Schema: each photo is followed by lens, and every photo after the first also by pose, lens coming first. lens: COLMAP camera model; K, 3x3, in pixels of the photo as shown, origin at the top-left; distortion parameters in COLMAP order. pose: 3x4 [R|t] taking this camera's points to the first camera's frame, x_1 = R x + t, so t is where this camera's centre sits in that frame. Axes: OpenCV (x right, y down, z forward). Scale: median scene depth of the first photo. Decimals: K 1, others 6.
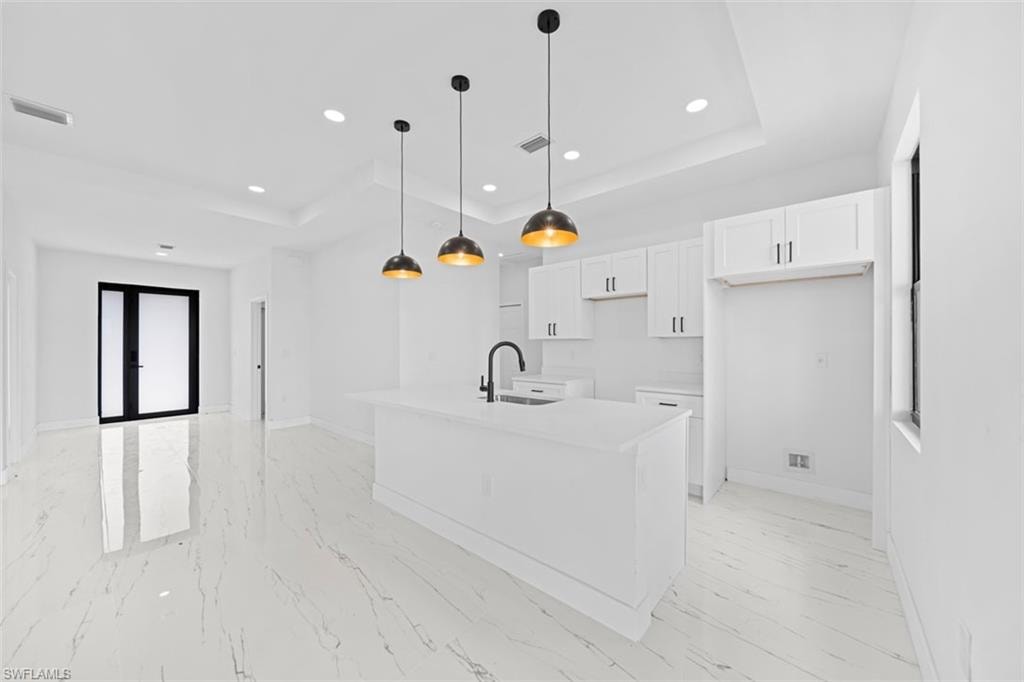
lens RADIAL K [[362.1, 0, 517.0], [0, 362.1, 345.2], [0, 0, 1]] dist [-0.001485, -0.000110]
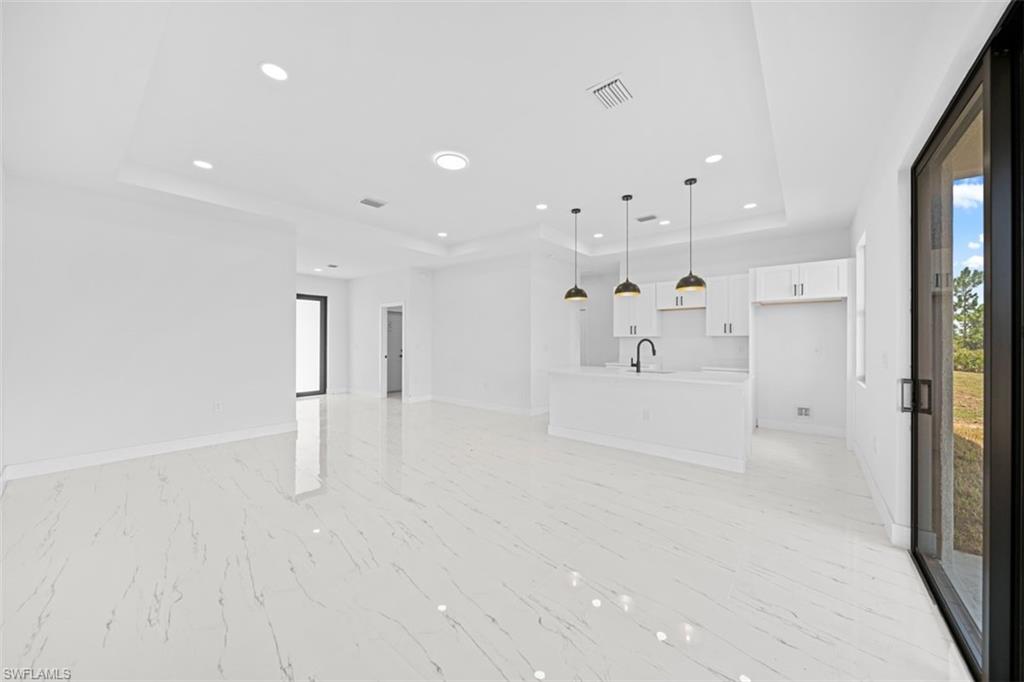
lens RADIAL K [[360.1, 0, 517.5], [0, 360.1, 340.7], [0, 0, 1]] dist [-0.000527, -0.000034]
pose [[0.999655, 0.003581, 0.026014, -0.573696], [-0.003584, 0.999994, 0.000065, 0.000914], [-0.026013, -0.000158, 0.999662, -0.612129]]
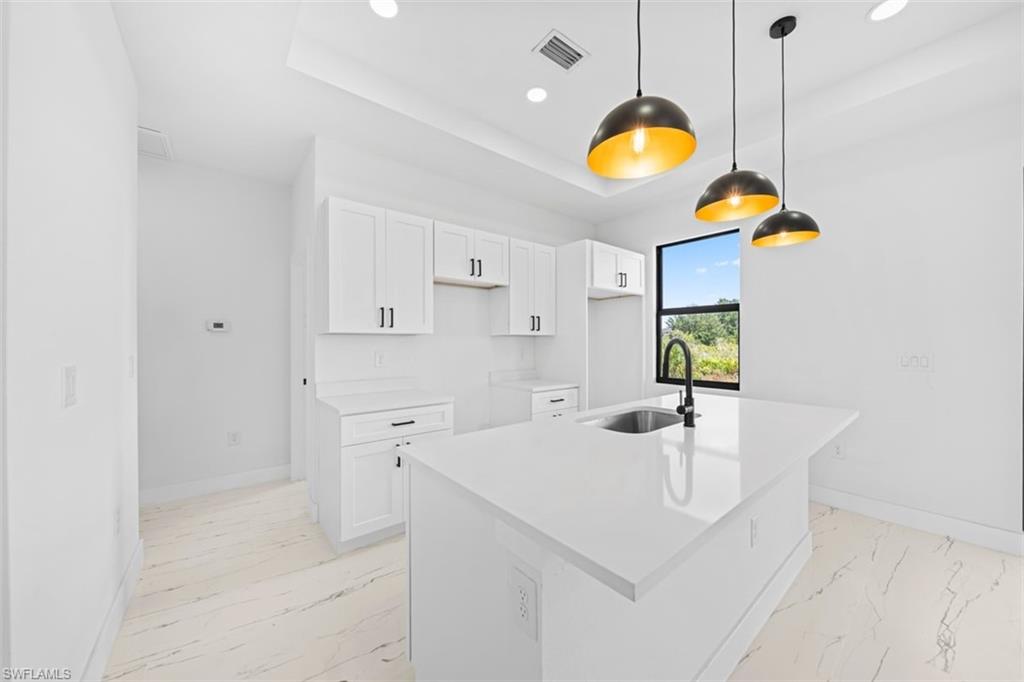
lens RADIAL K [[362.1, 0, 517.0], [0, 362.1, 345.2], [0, 0, 1]] dist [-0.001485, -0.000110]
pose [[0.179648, -0.006574, 0.983709, -0.646808], [0.001501, 0.999978, 0.006408, -0.001952], [-0.983730, 0.000325, 0.179654, 0.961280]]
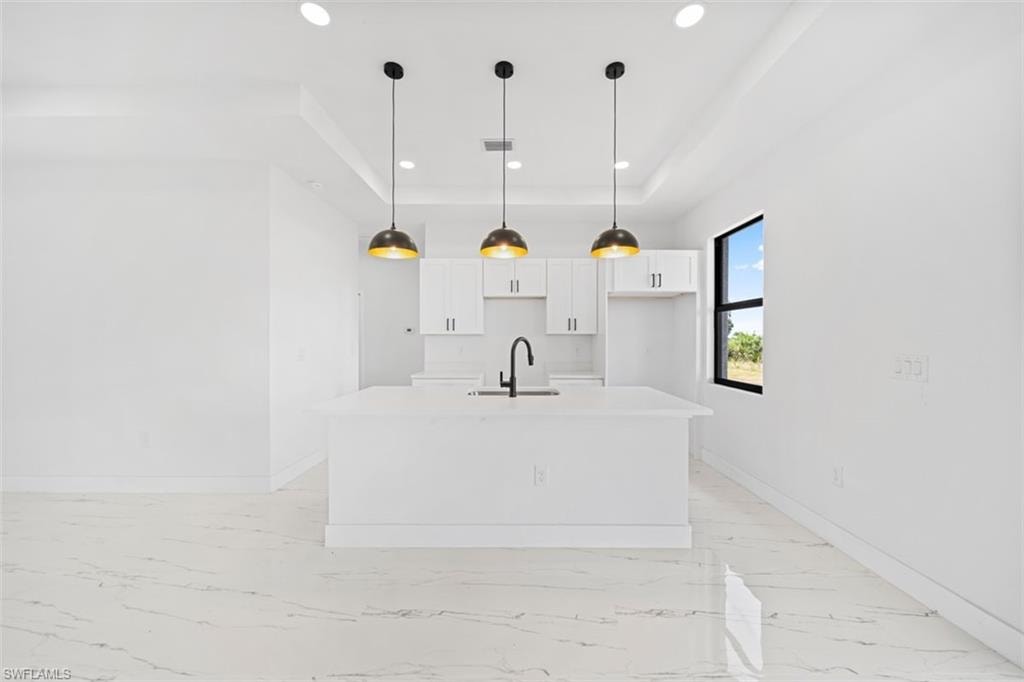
lens RADIAL K [[360.1, 0, 517.5], [0, 360.1, 340.7], [0, 0, 1]] dist [-0.000527, -0.000034]
pose [[0.763927, 0.002371, 0.645298, -0.566043], [-0.003402, 0.999994, 0.000353, 0.000019], [-0.645294, -0.002465, 0.763931, 0.182633]]
